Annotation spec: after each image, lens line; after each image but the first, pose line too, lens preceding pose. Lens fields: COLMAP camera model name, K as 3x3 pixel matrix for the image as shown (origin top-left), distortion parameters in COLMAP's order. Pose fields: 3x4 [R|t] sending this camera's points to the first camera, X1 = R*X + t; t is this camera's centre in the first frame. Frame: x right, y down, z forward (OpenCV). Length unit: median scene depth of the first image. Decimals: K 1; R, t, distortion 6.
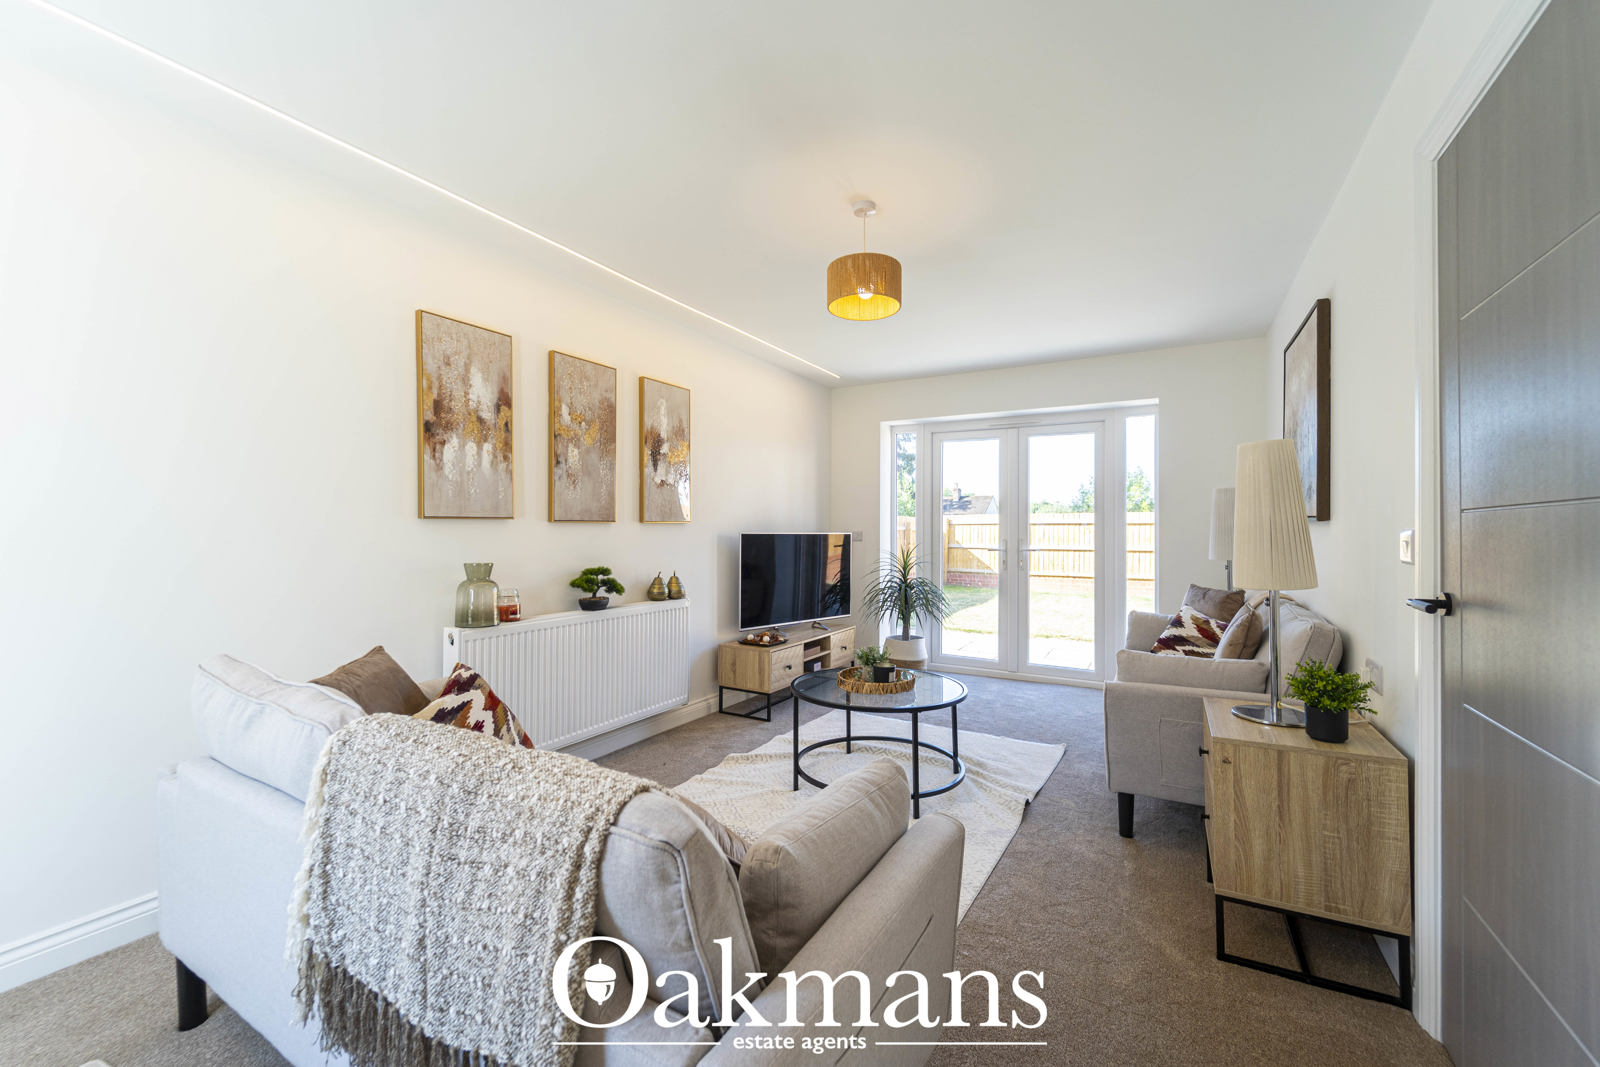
lens RADIAL K [[645.7, 0, 796.4], [0, 645.7, 524.6], [0, 0, 1]] dist [0.003047, -0.003255]
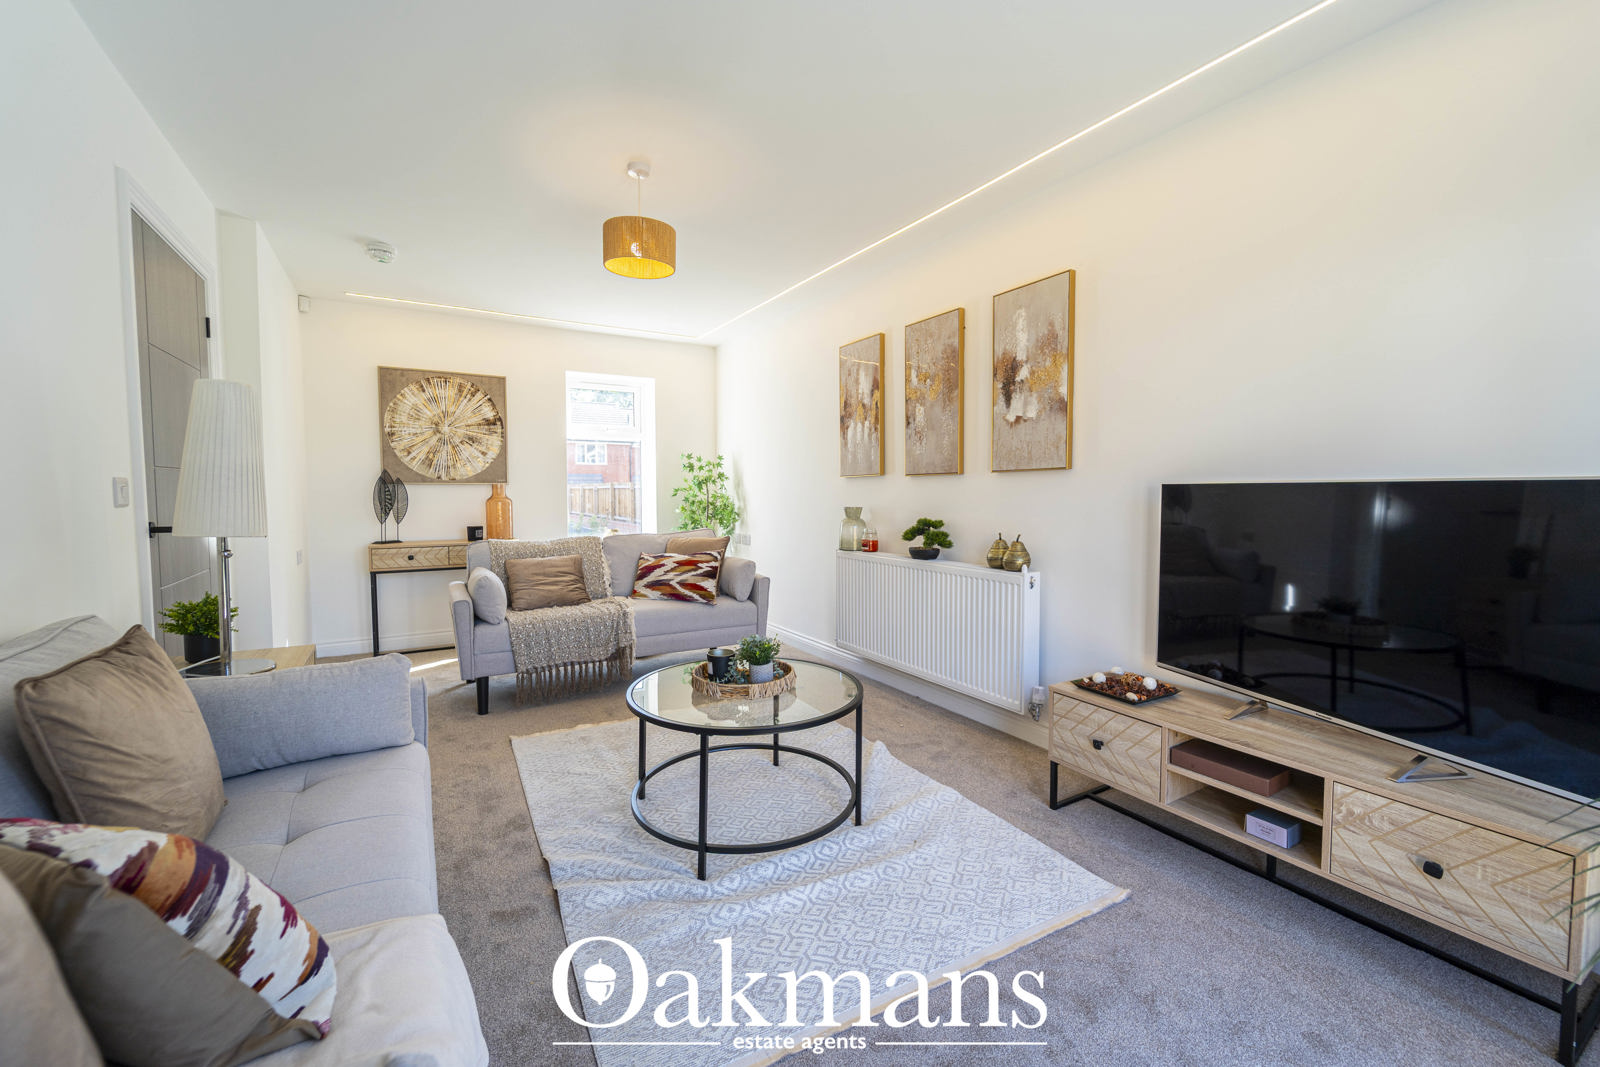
lens RADIAL K [[645.7, 0, 796.4], [0, 645.7, 524.6], [0, 0, 1]] dist [0.003047, -0.003255]
pose [[-0.489983, 0.038583, -0.870878, 0.625017], [0.003305, 0.999095, 0.042404, 0.028175], [0.871726, 0.017899, -0.489667, 1.198726]]
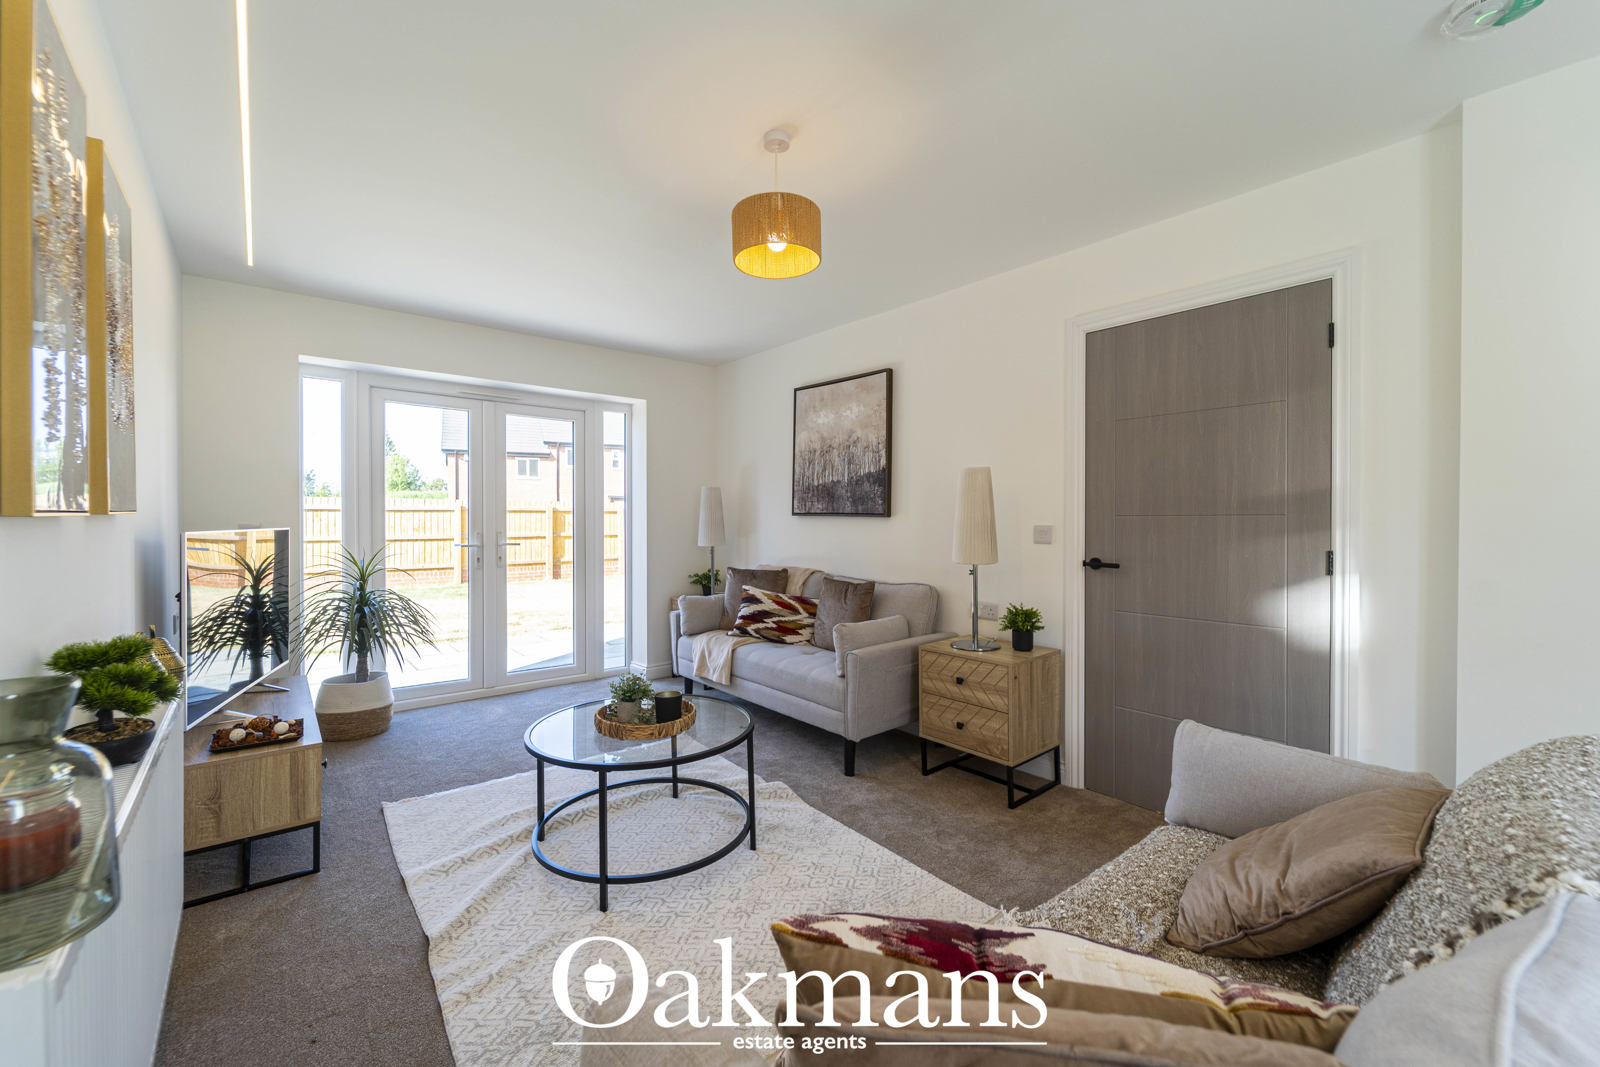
lens RADIAL K [[643.1, 0, 797.2], [0, 643.1, 528.4], [0, 0, 1]] dist [0.002725, -0.003088]
pose [[0.351371, -0.017464, 0.936074, -0.455755], [-0.009138, 0.999714, 0.022081, -0.007260], [-0.936192, -0.016312, 0.351111, 0.469239]]
